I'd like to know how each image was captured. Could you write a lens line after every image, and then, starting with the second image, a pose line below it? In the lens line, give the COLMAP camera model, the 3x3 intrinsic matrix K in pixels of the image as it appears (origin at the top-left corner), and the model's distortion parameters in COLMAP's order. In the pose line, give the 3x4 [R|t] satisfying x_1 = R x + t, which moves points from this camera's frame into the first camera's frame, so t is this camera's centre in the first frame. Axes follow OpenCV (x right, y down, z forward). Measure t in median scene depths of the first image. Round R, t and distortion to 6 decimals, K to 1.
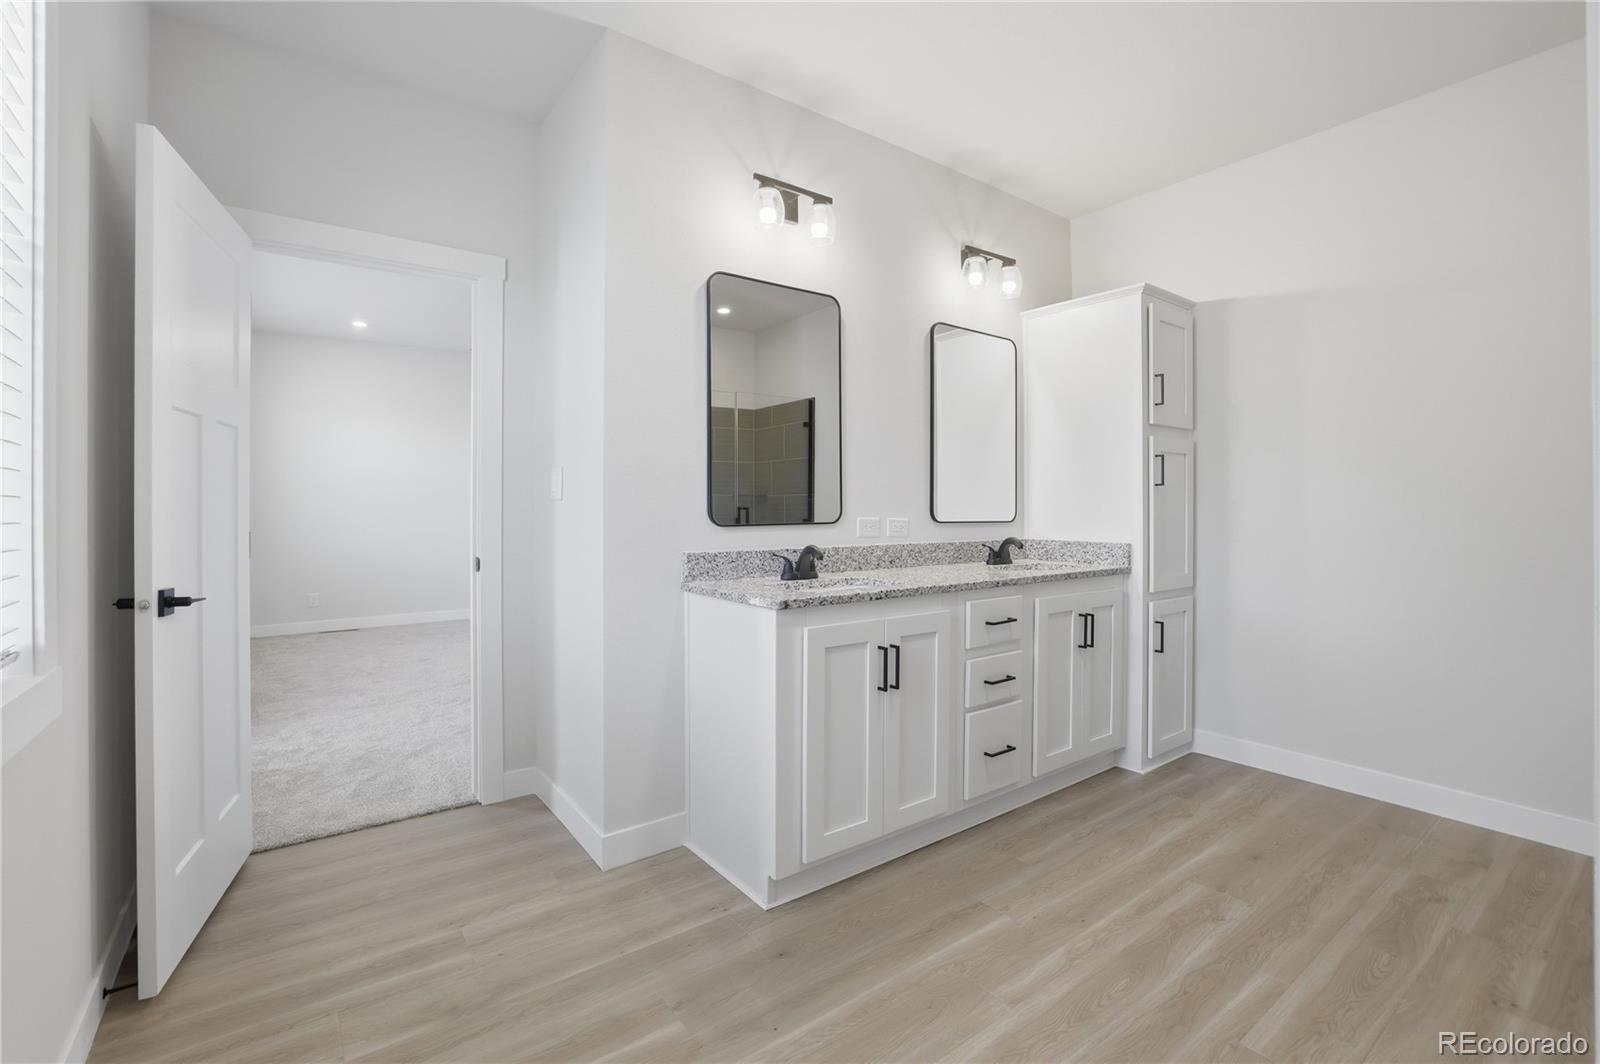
lens RADIAL K [[686.3, 0, 754.8], [0, 686.3, 505.7], [0, 0, 1]] dist [-0.029527, 0.000053]
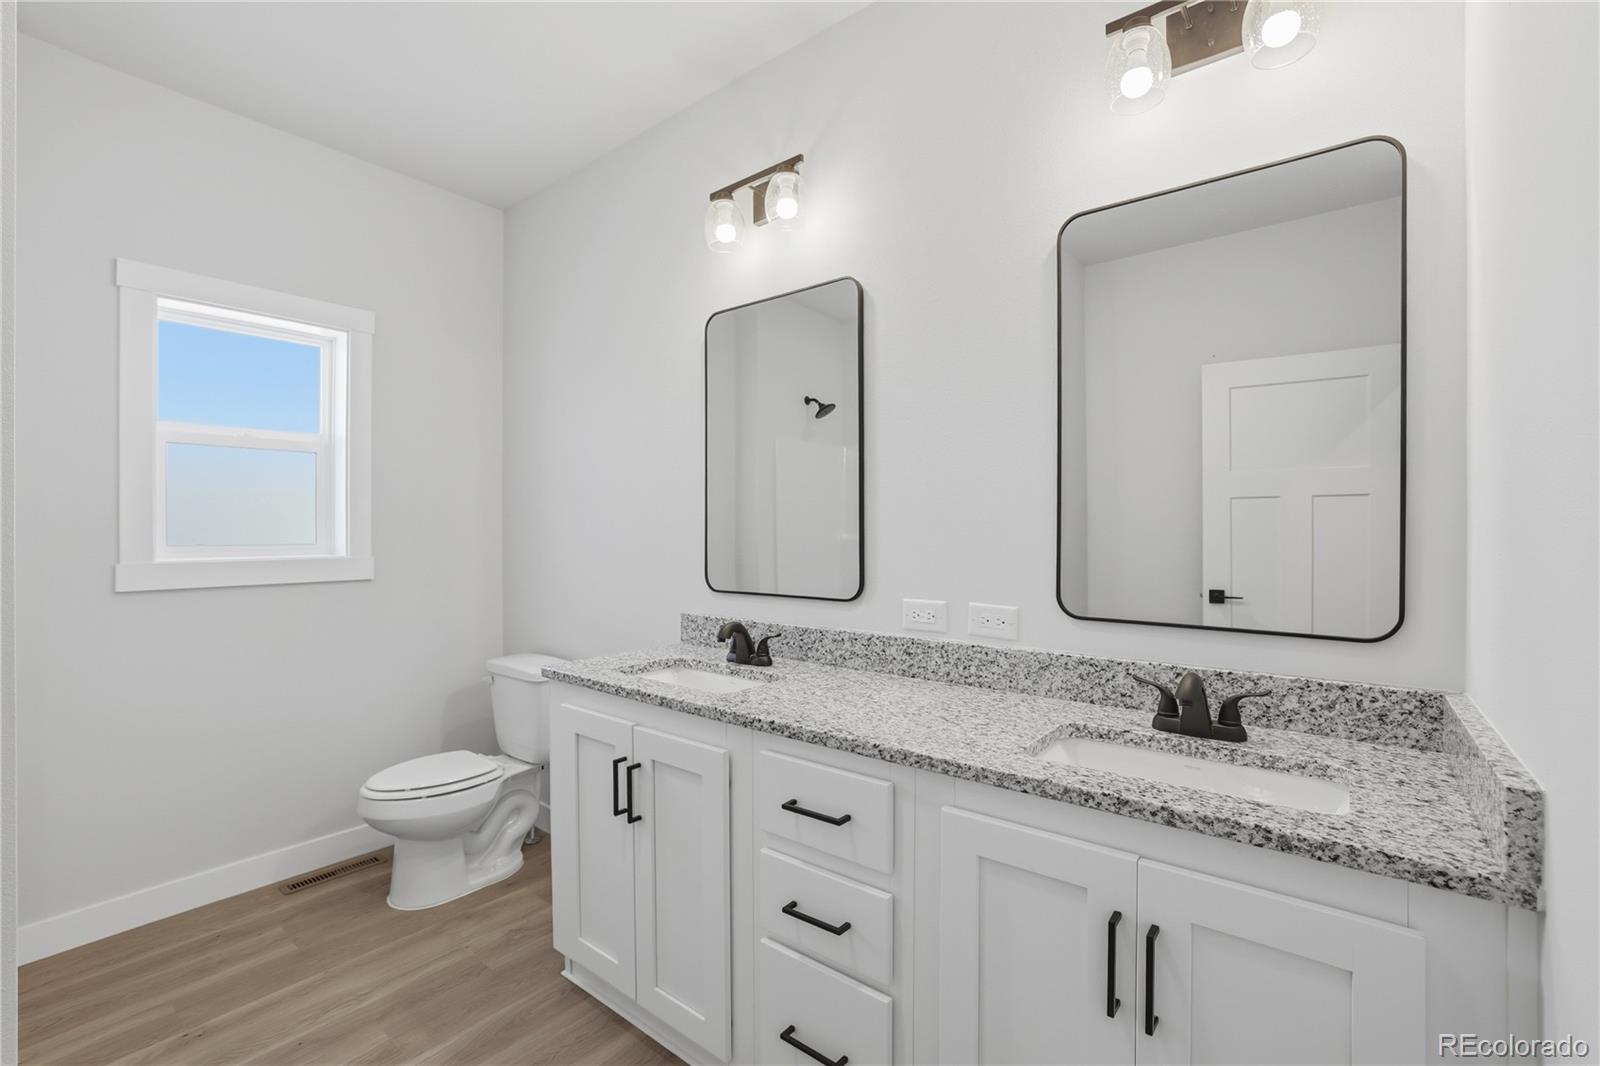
lens RADIAL K [[692.6, 0, 780.3], [0, 692.6, 516.9], [0, 0, 1]] dist [-0.042729, 0.013866]
pose [[0.290564, -0.013977, -0.956753, 0.770634], [0.008181, 0.999893, -0.012123, -0.048096], [0.956821, -0.004305, 0.290647, 0.725299]]
